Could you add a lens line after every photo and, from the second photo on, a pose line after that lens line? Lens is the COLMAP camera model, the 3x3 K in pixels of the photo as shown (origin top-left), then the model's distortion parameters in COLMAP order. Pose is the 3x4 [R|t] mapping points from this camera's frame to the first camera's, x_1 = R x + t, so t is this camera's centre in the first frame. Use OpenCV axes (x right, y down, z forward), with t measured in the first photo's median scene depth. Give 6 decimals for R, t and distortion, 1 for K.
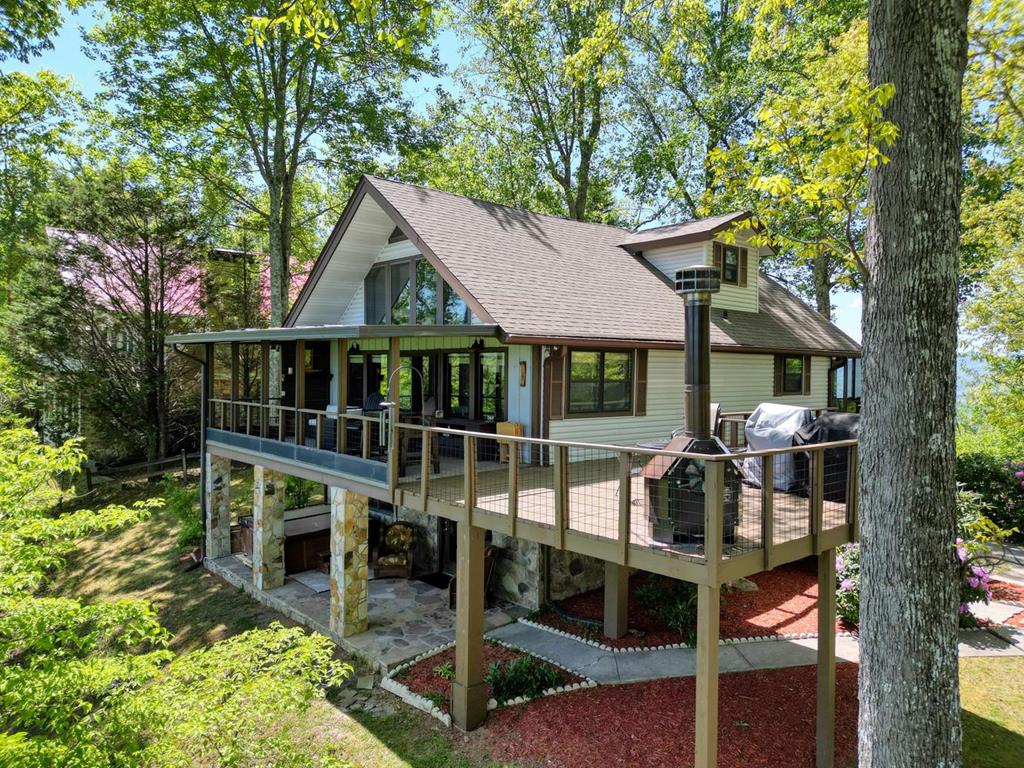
lens RADIAL K [[707.0, 0, 512.0], [0, 707.0, 384.0], [0, 0, 1]] dist [0.048520, -0.001127]
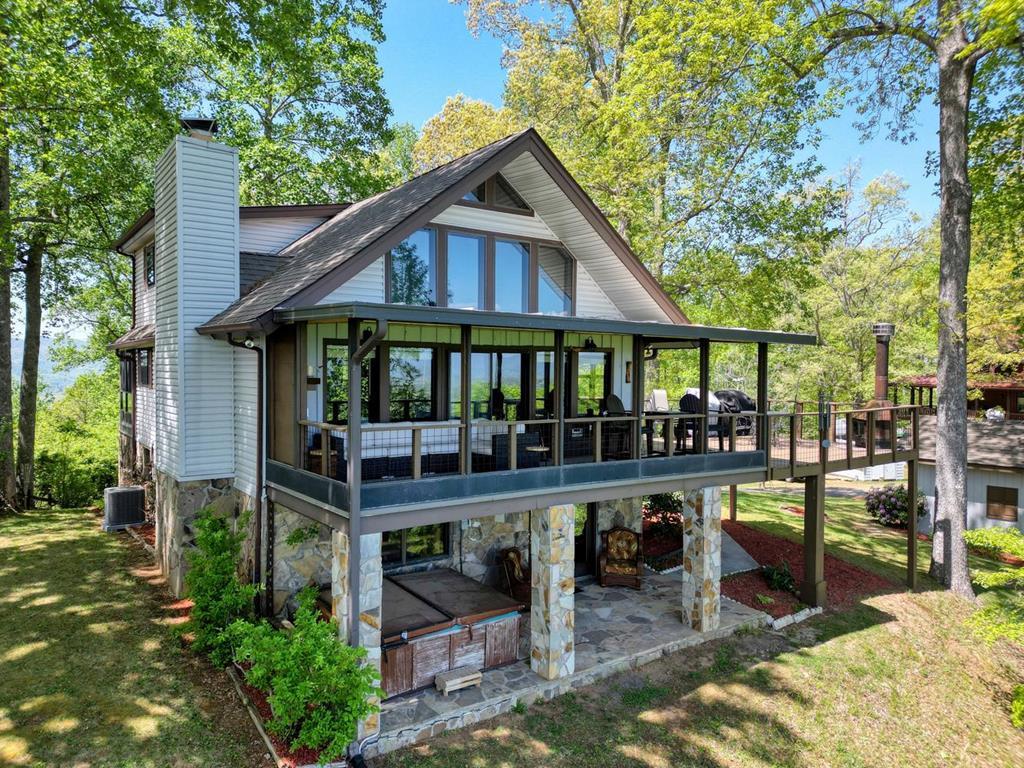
lens RADIAL K [[707.0, 0, 512.0], [0, 707.0, 384.0], [0, 0, 1]] dist [0.048520, -0.001127]
pose [[0.098203, -0.014267, 0.995064, -1.040545], [0.014499, 0.999812, 0.012904, -0.012993], [-0.995061, 0.013160, 0.098391, 0.958524]]
